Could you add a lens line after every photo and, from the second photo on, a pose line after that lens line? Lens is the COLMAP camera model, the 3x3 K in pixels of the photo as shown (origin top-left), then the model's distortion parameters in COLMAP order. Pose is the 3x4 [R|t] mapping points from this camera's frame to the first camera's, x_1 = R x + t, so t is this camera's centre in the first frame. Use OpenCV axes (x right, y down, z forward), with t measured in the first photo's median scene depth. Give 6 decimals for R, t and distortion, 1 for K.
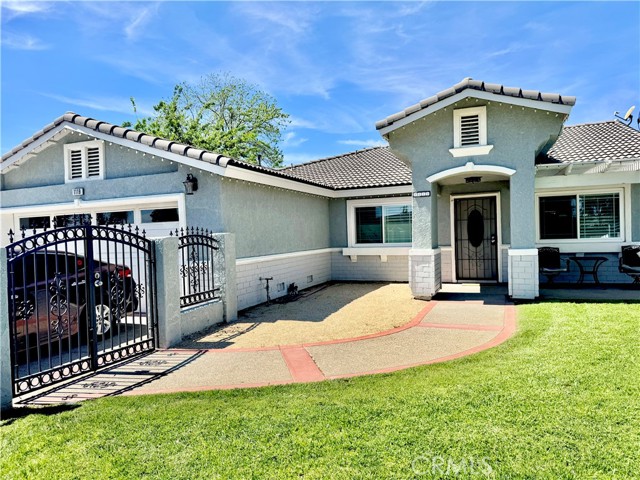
lens RADIAL K [[450.4, 0, 316.9], [0, 450.4, 243.2], [0, 0, 1]] dist [0.073404, 0.001167]
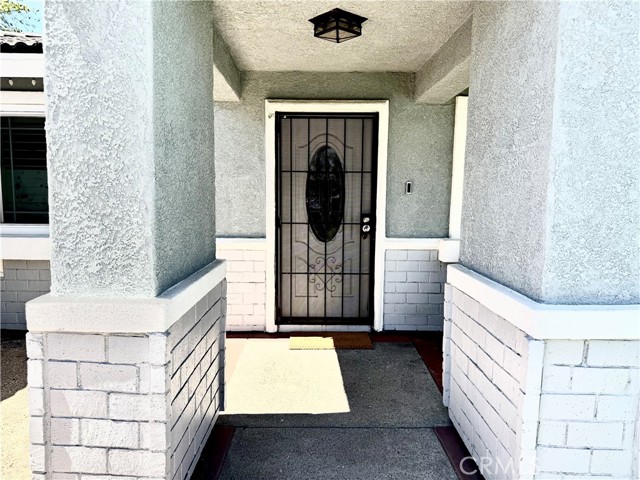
lens RADIAL K [[450.4, 0, 318.9], [0, 450.4, 240.9], [0, 0, 1]] dist [0.073404, 0.001167]
pose [[0.924717, 0.001805, 0.380652, 0.195648], [-0.031241, 0.996975, 0.071165, -0.020507], [-0.379372, -0.077700, 0.921976, 0.641044]]
